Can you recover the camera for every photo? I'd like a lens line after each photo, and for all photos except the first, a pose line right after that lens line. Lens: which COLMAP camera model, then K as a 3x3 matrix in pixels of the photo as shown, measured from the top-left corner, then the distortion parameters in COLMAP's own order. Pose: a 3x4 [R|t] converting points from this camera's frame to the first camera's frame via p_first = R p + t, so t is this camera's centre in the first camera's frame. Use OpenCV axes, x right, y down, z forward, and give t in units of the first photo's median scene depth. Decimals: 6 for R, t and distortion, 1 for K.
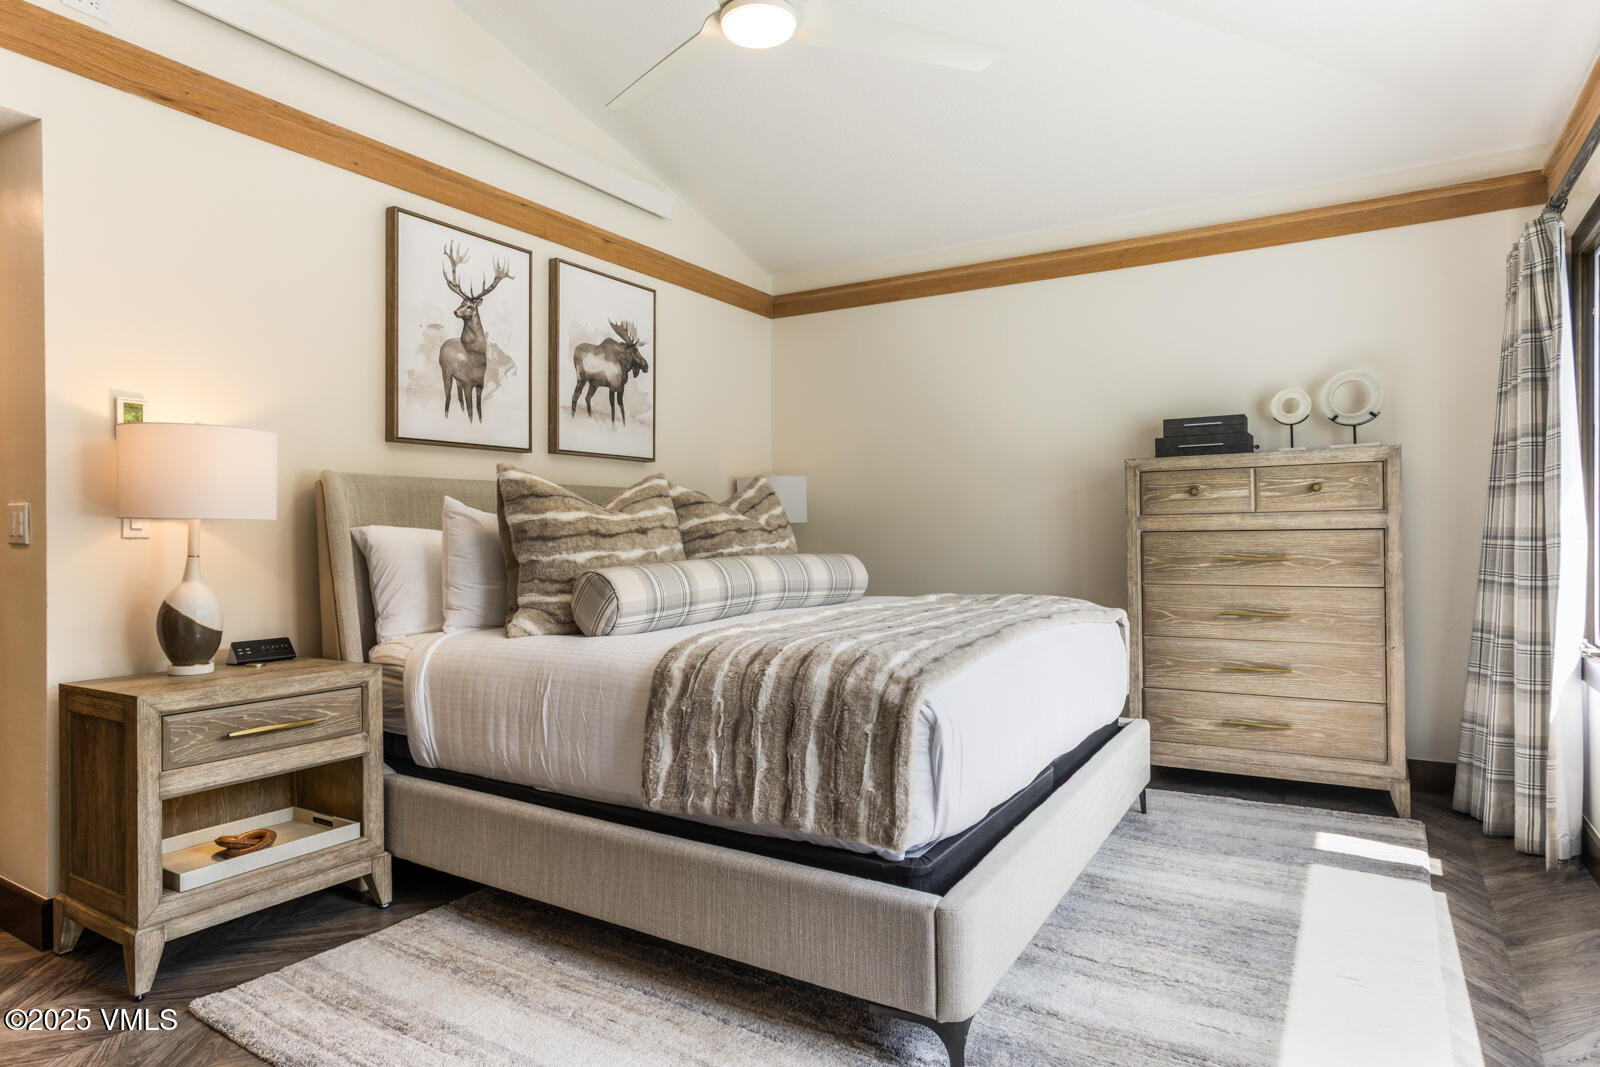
lens RADIAL K [[913.6, 0, 800.0], [0, 913.6, 533.5], [0, 0, 1]] dist [-0.000871, 0.000373]
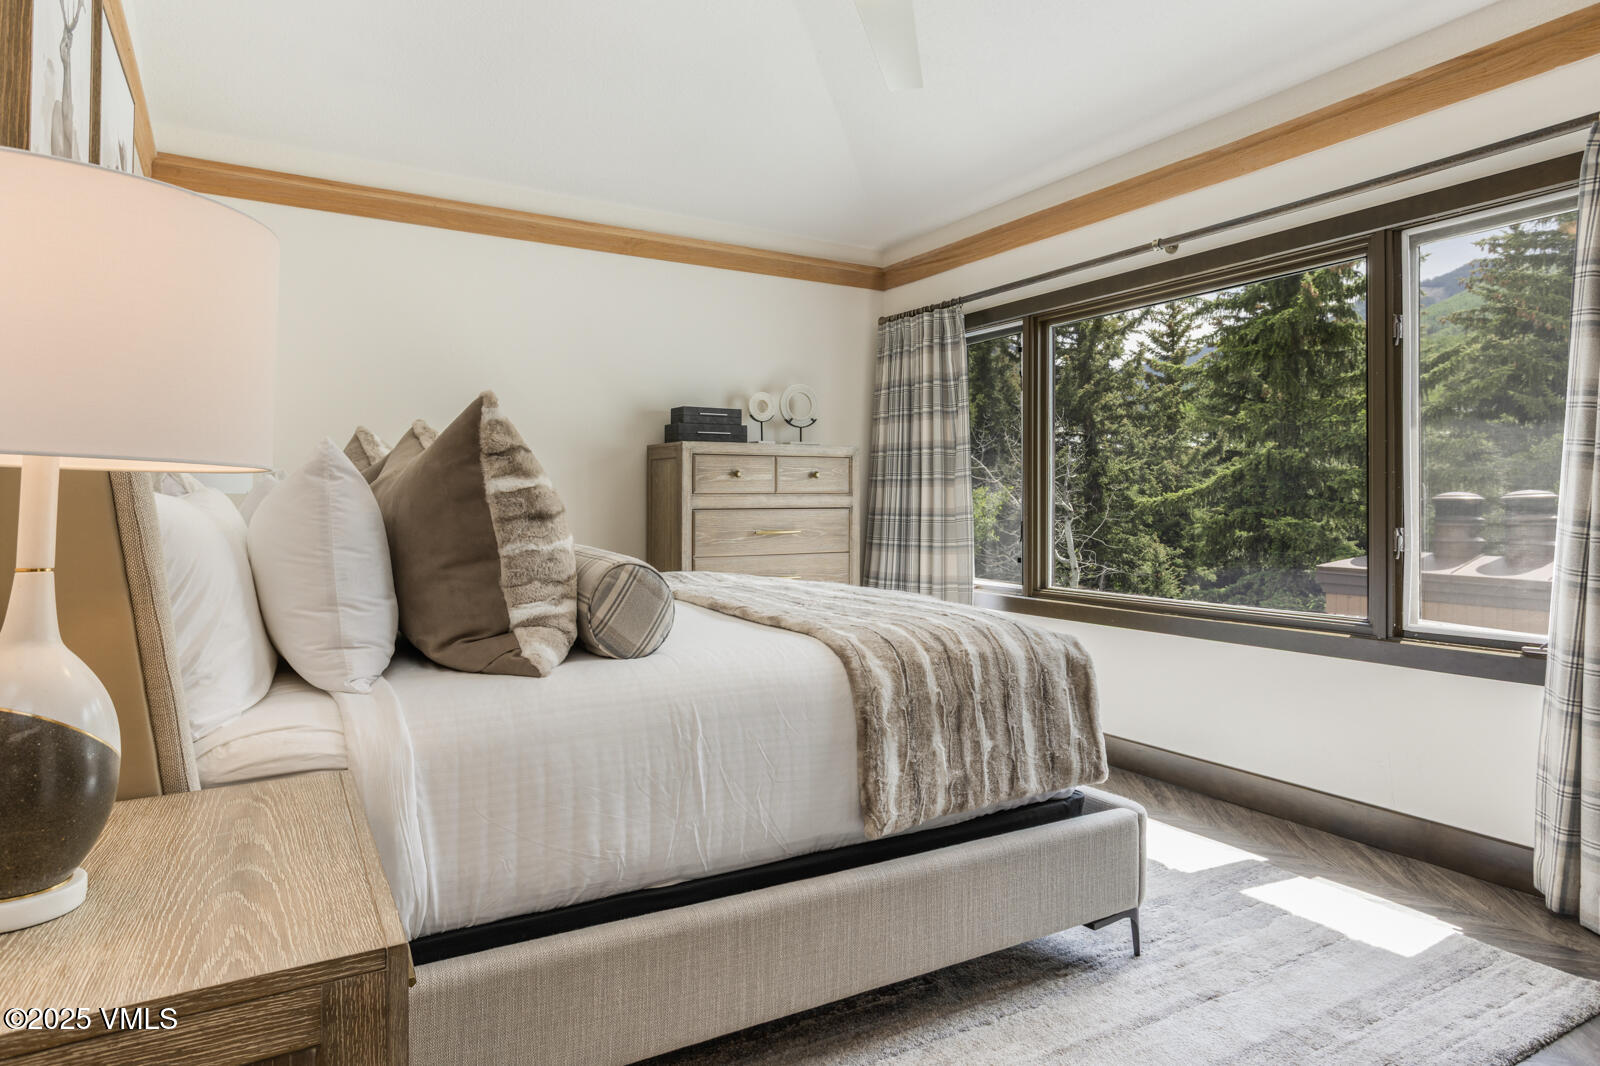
lens RADIAL K [[932.8, 0, 800.1], [0, 932.8, 496.2], [0, 0, 1]] dist [-0.001883, 0.000492]
pose [[0.469405, 0.016310, 0.882832, -0.848891], [-0.001963, 0.999846, -0.017429, 0.002644], [-0.882981, 0.006448, 0.469365, 0.582074]]
